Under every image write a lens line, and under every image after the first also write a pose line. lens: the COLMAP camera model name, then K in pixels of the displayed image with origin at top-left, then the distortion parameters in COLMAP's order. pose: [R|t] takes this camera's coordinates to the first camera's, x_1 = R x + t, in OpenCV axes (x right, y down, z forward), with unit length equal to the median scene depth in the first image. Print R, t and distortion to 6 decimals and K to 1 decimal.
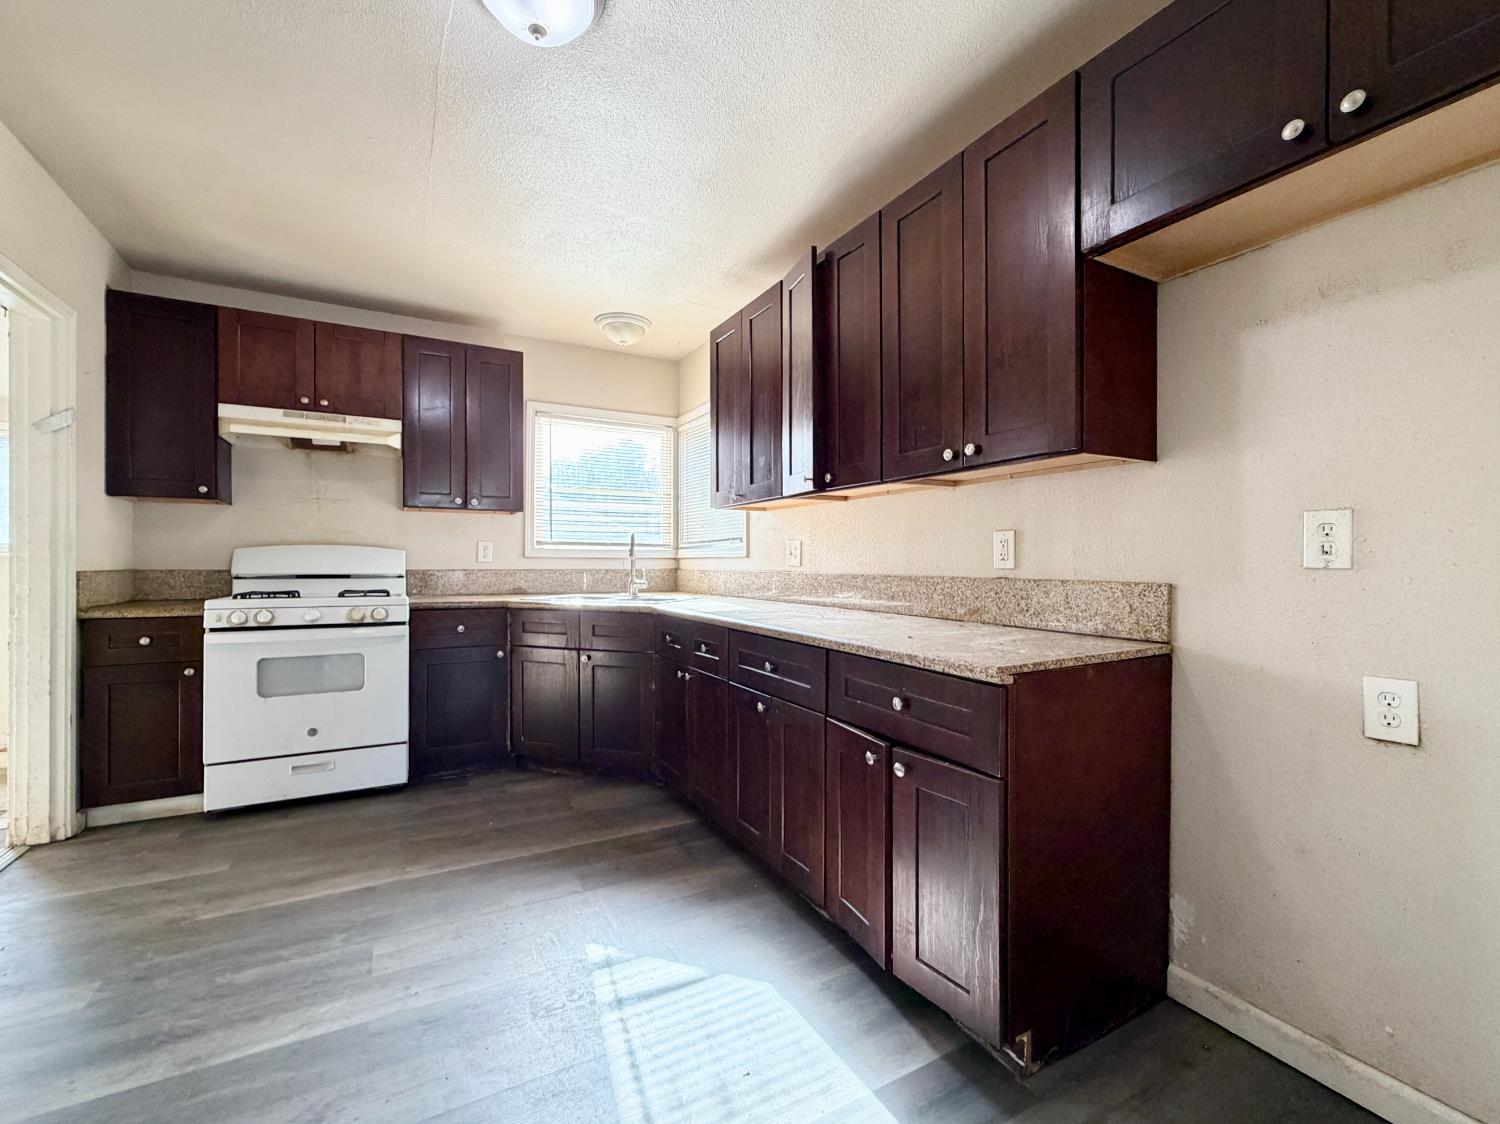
lens RADIAL K [[598.6, 0, 744.1], [0, 598.6, 561.5], [0, 0, 1]] dist [-0.001458, 0.000236]
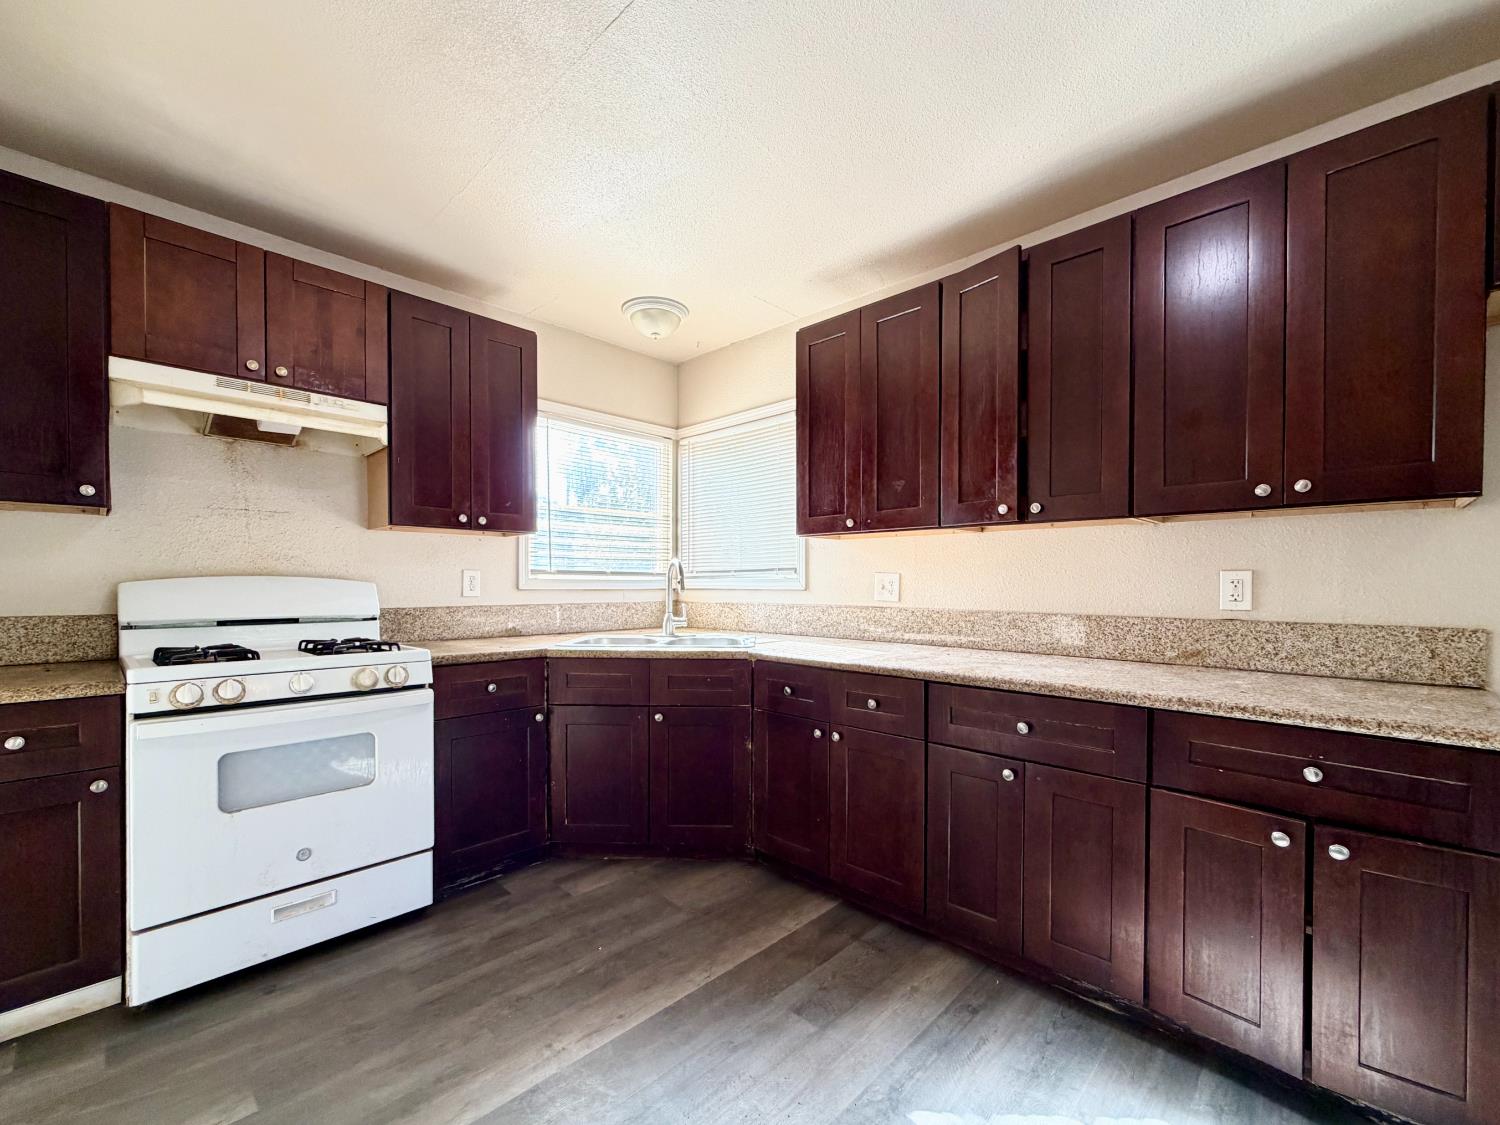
lens RADIAL K [[592.2, 0, 723.0], [0, 592.2, 587.1], [0, 0, 1]] dist [-0.001968, -0.000255]
pose [[0.961654, -0.003168, 0.274246, -0.419037], [0.000612, 0.999956, 0.009405, -0.023329], [-0.274263, -0.008877, 0.961614, 0.210947]]
